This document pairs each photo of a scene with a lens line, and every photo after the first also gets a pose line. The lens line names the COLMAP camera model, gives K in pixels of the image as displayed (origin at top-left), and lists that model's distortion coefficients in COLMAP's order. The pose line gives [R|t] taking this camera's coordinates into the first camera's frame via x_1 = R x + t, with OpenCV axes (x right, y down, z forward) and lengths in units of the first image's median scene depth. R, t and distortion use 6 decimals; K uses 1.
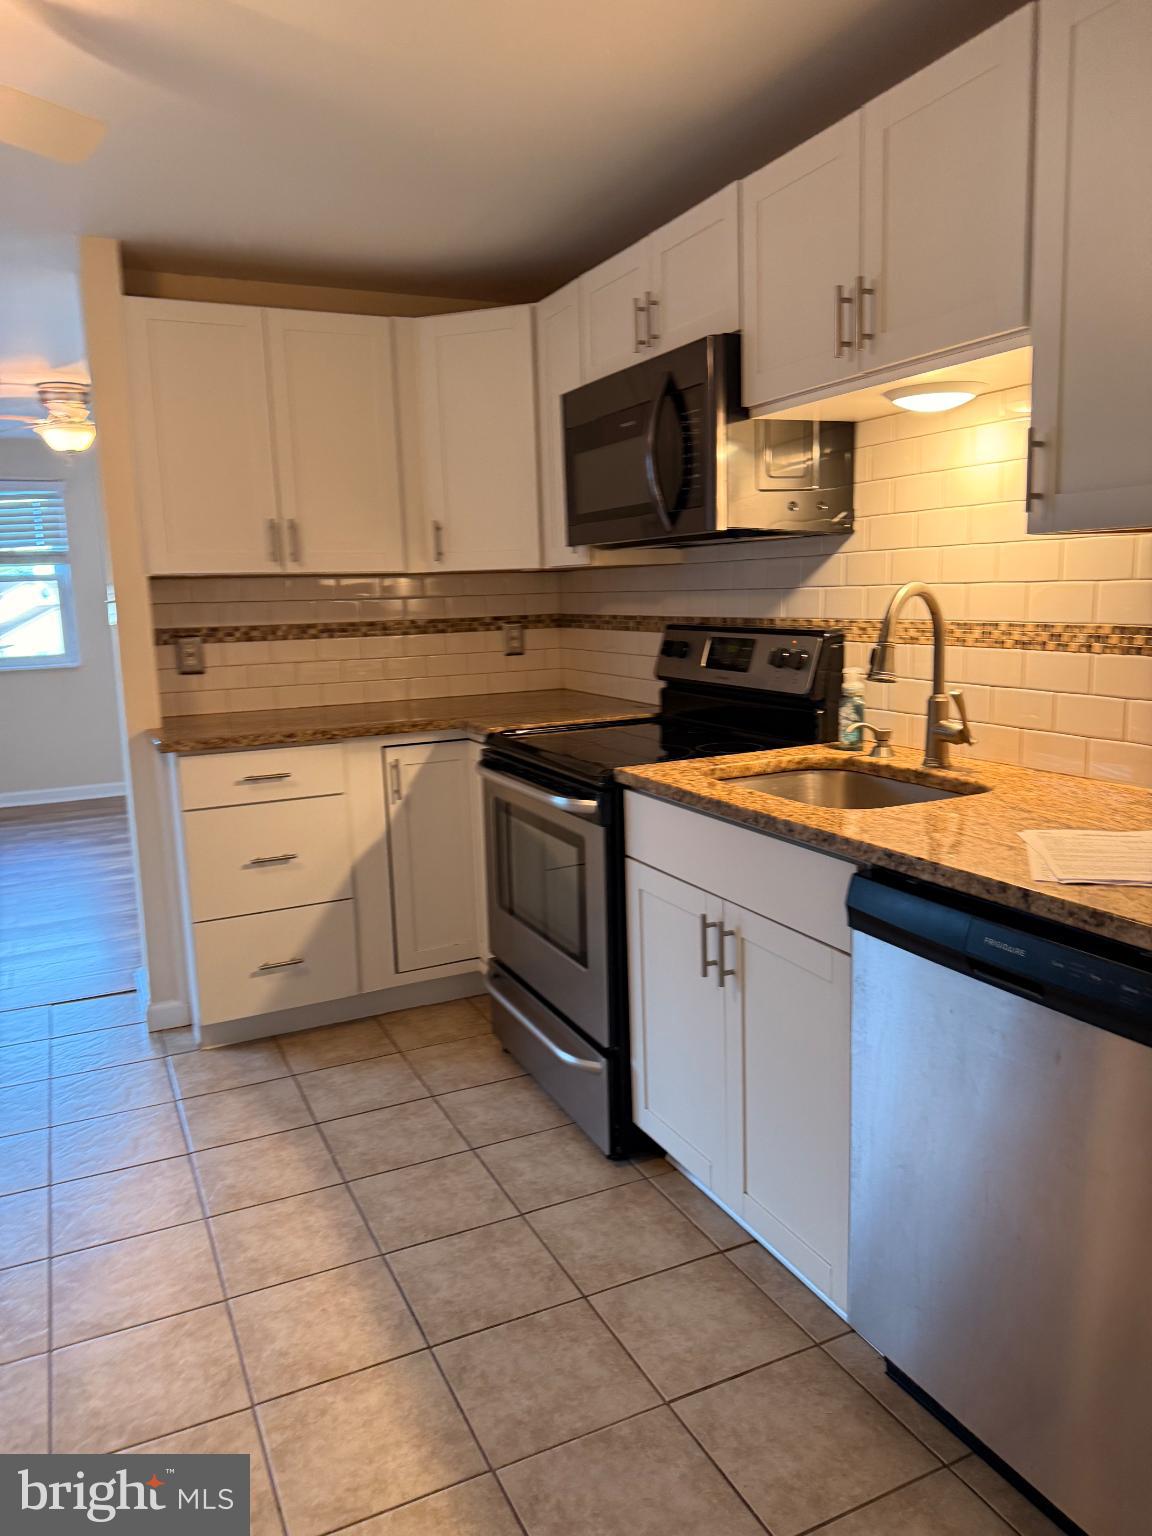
lens RADIAL K [[1091.8, 0, 570.5], [0, 1091.8, 771.7], [0, 0, 1]] dist [0.059402, -0.064410]
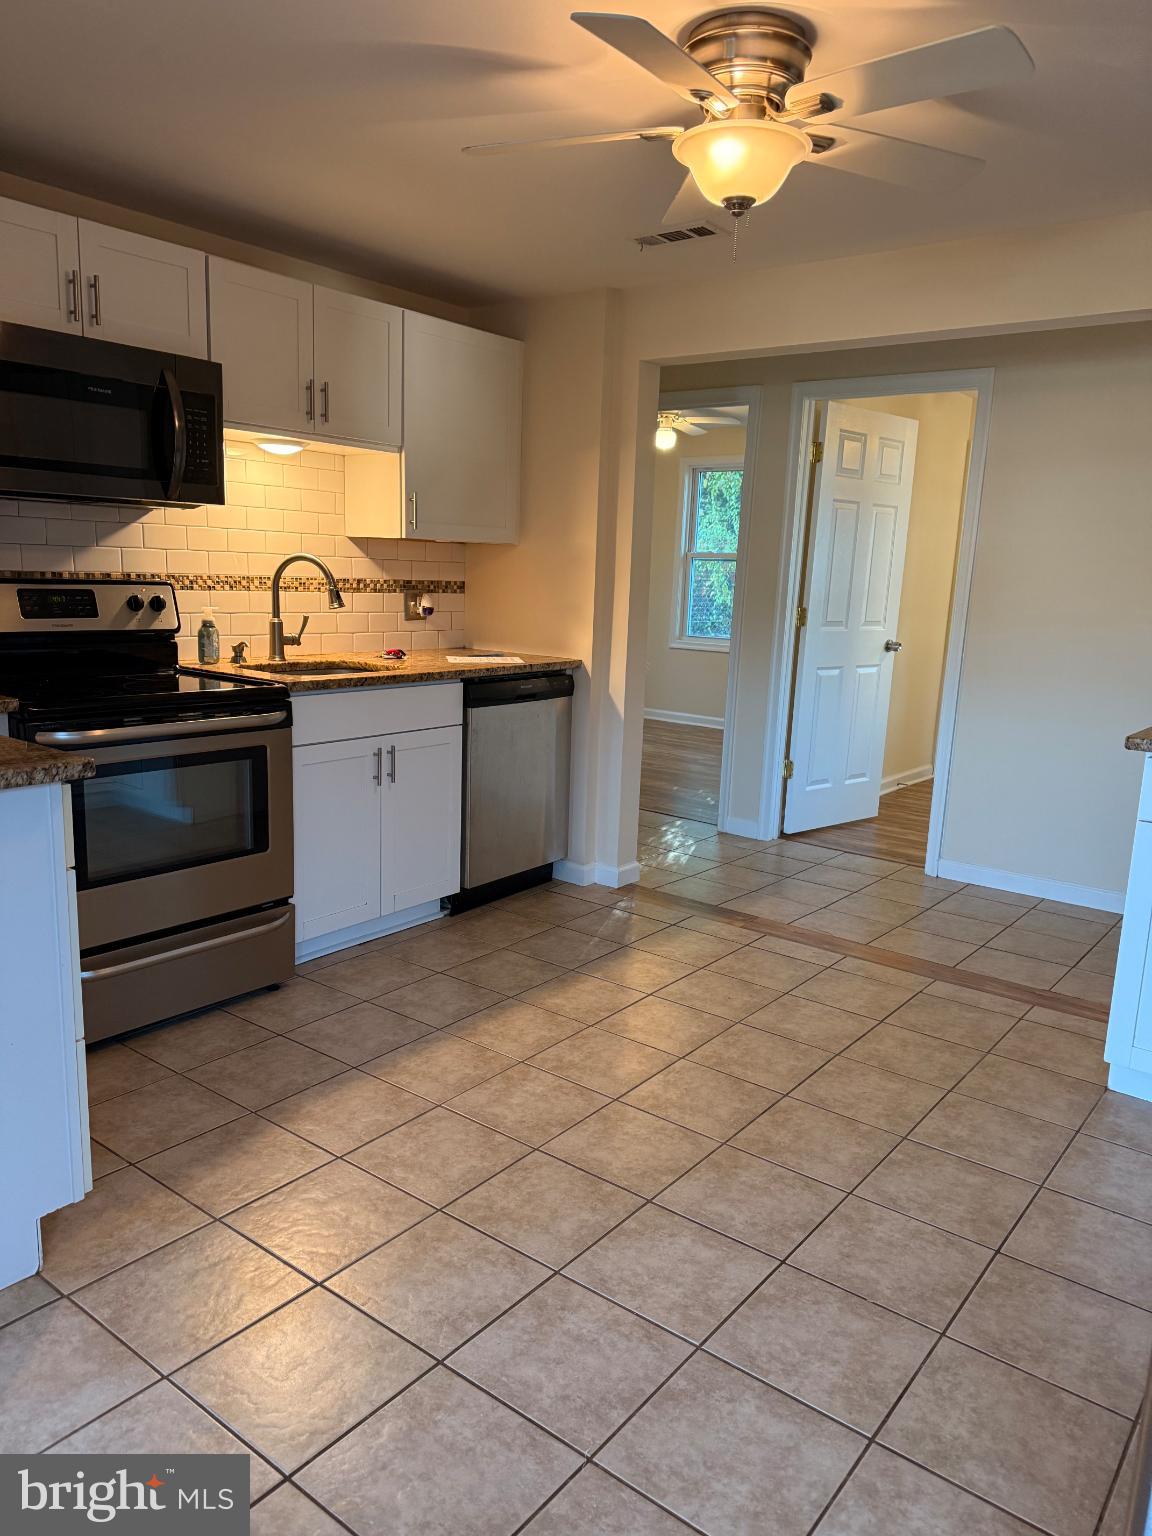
lens RADIAL K [[1091.8, 0, 574.6], [0, 1091.8, 764.5], [0, 0, 1]] dist [0.059402, -0.064410]
pose [[-0.459217, -0.155630, 0.874585, -1.406290], [0.117030, 0.965354, 0.233230, -0.194121], [-0.880582, 0.209456, -0.425093, 1.354804]]
